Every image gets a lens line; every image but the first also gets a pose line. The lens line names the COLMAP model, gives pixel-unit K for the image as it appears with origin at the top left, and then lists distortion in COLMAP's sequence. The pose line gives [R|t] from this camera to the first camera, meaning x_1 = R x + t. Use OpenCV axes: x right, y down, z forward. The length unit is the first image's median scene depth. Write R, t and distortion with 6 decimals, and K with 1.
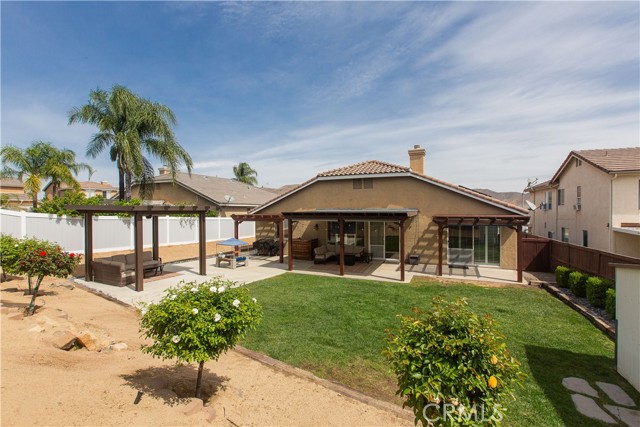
lens RADIAL K [[287.0, 0, 320.0], [0, 287.0, 213.5], [0, 0, 1]] dist [-0.002836, -0.000104]
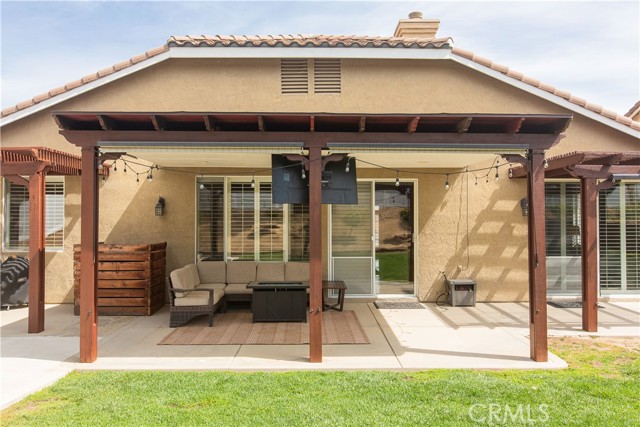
lens RADIAL K [[534.9, 0, 320.0], [0, 534.9, 213.5], [0, 0, 1]] dist [0.008611, 0.002552]
pose [[0.922477, 0.009416, 0.385937, -0.088483], [-0.000341, 0.999722, -0.023577, 0.076453], [-0.386052, 0.021617, 0.922224, 0.448753]]
